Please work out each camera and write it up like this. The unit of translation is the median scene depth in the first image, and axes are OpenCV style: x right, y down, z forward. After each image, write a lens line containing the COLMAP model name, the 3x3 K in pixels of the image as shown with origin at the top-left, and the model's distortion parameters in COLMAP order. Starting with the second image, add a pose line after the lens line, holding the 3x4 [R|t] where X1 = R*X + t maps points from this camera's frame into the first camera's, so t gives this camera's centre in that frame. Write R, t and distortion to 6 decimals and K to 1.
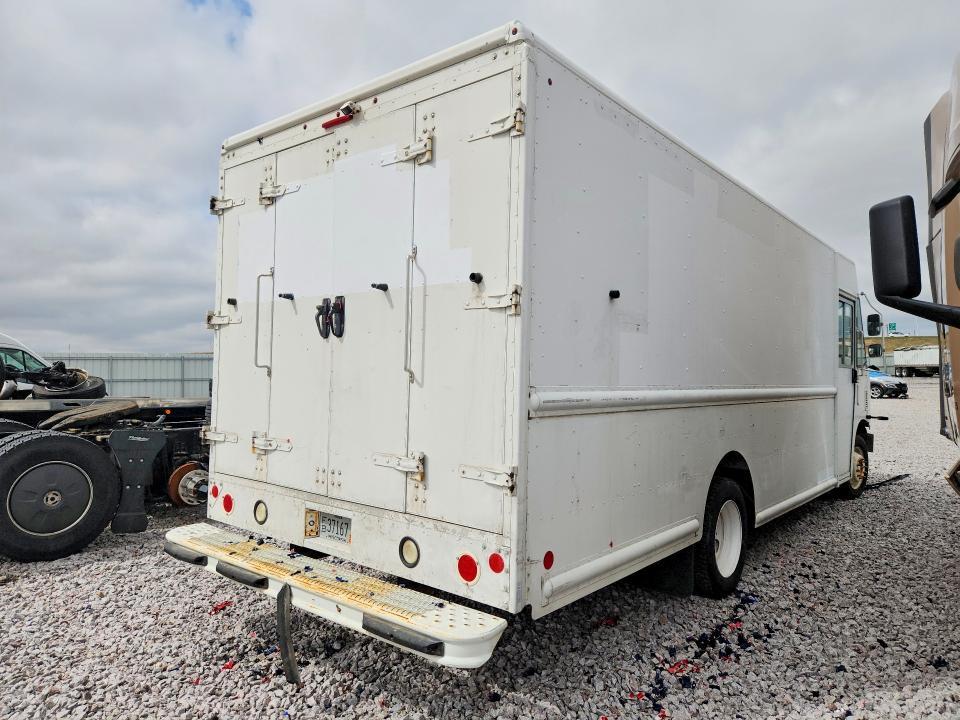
lens RADIAL K [[653.0, 0, 494.8], [0, 653.0, 359.8], [0, 0, 1]] dist [0.072080, -0.071983]
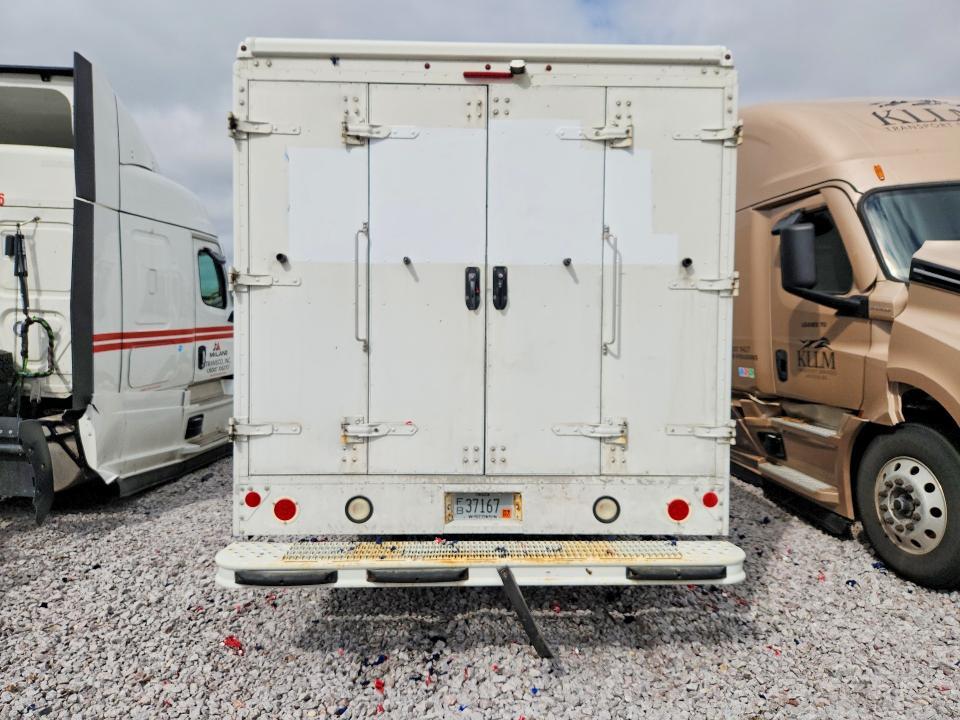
lens RADIAL K [[653.0, 0, 494.8], [0, 653.0, 359.8], [0, 0, 1]] dist [0.072080, -0.071983]
pose [[0.753618, -0.038249, 0.656199, -0.917084], [-0.005763, 0.997883, 0.064784, -0.023806], [-0.657287, -0.052605, 0.751802, 0.295893]]
